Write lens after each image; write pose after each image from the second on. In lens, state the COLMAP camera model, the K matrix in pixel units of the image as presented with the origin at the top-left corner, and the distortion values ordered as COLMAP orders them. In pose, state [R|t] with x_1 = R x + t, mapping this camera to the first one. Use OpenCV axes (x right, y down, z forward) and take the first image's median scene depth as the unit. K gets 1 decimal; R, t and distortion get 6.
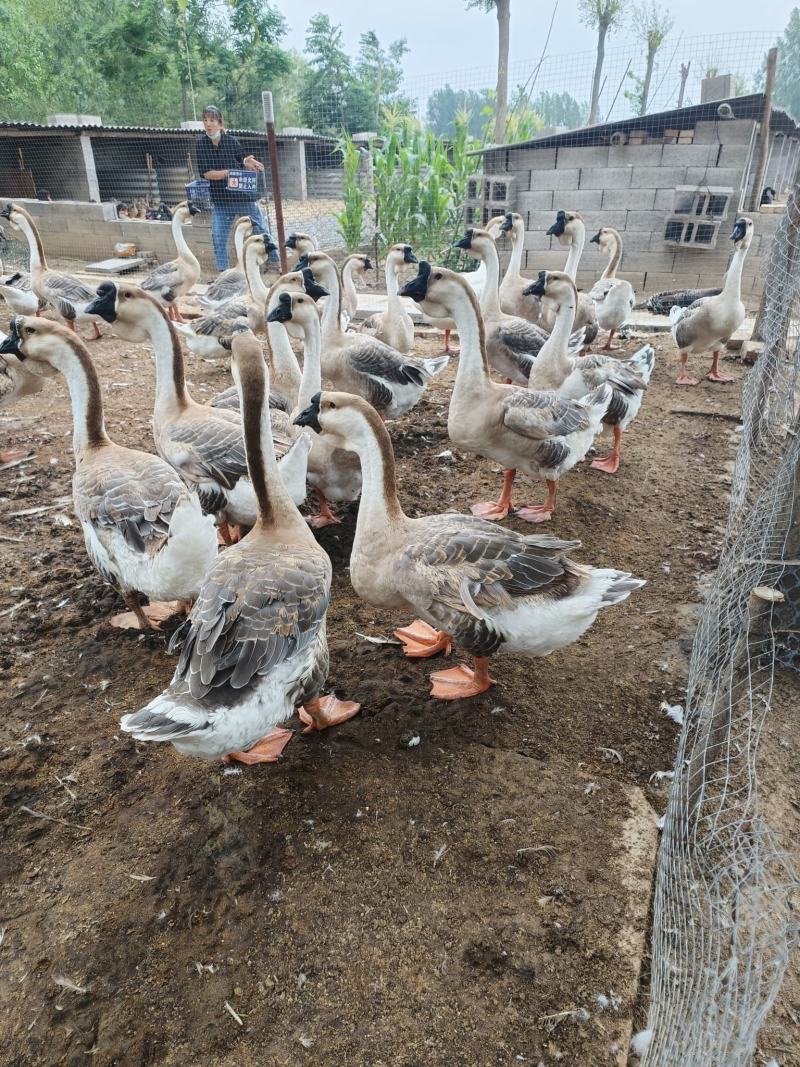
lens RADIAL K [[733.8, 0, 402.8], [0, 733.8, 535.5], [0, 0, 1]] dist [0.072526, -0.053044]
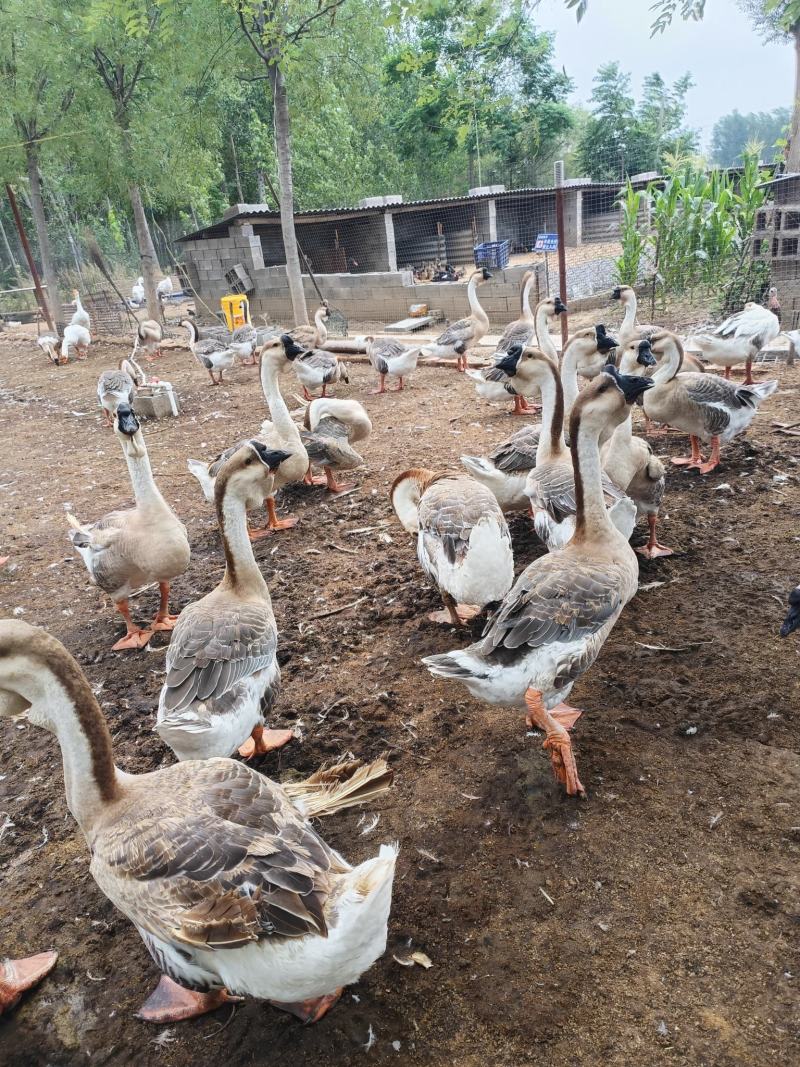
lens RADIAL K [[729.8, 0, 424.5], [0, 729.8, 544.6], [0, 0, 1]] dist [0.047004, 0.001817]
pose [[0.948682, 0.031679, -0.314641, -0.020195], [-0.044407, 0.998456, -0.033367, 0.036781], [0.313099, 0.045627, 0.948624, -0.164907]]
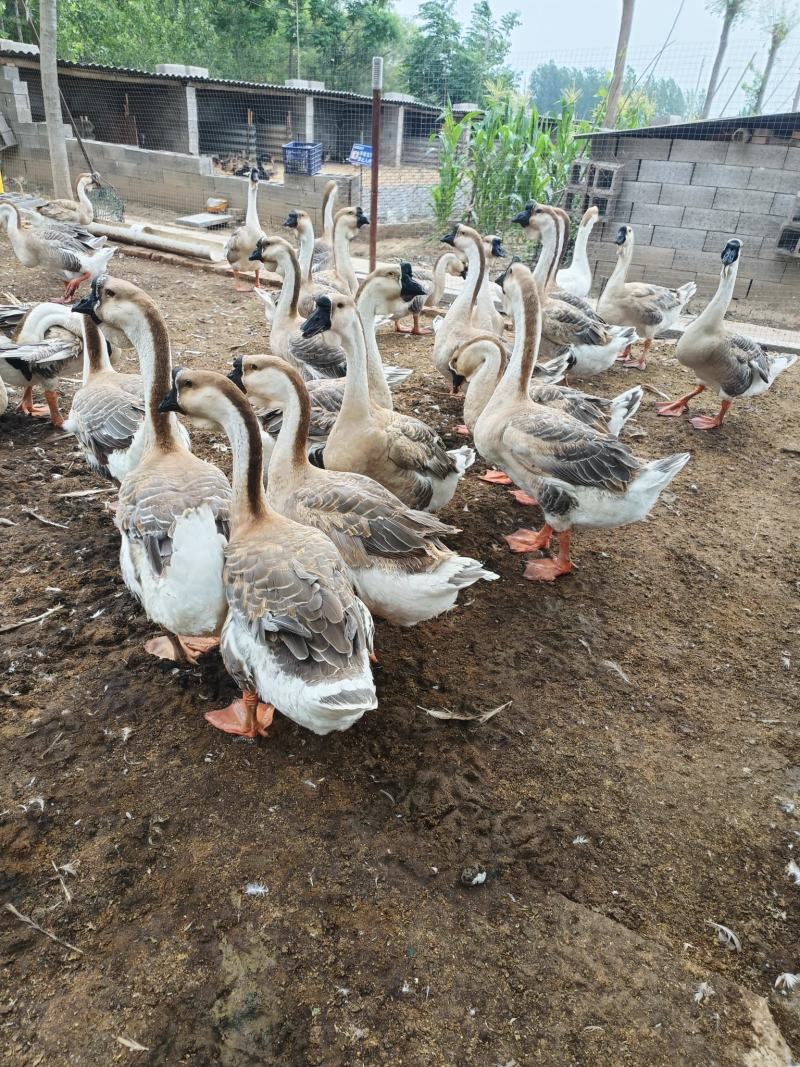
lens RADIAL K [[716.2, 0, 397.8], [0, 716.2, 533.5], [0, 0, 1]] dist [0.074839, -0.073323]
pose [[0.990063, 0.122211, -0.069566, -0.048233], [-0.119377, 0.991893, 0.043549, -0.092325], [0.074324, -0.034812, 0.996626, 0.158716]]
